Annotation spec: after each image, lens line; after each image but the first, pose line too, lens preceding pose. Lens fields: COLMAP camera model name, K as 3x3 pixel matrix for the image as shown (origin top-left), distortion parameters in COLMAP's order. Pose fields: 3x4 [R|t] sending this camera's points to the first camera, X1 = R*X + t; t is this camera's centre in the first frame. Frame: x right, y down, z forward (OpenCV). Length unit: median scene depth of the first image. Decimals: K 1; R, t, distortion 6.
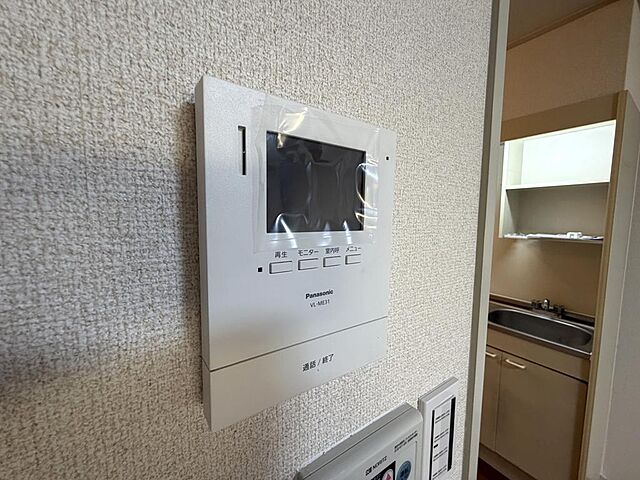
lens RADIAL K [[256.8, 0, 320.3], [0, 256.8, 236.6], [0, 0, 1]] dist [0.000866, -0.000330]
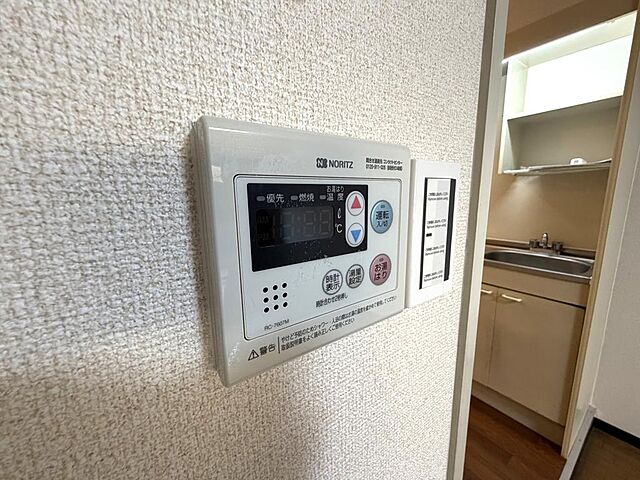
lens RADIAL K [[256.8, 0, 317.2], [0, 256.8, 239.0], [0, 0, 1]] dist [0.000866, -0.000330]
pose [[0.999513, -0.030939, 0.003970, 0.023422], [0.030461, 0.995535, 0.089340, 0.156521], [-0.006717, -0.089176, 0.995993, 0.049908]]
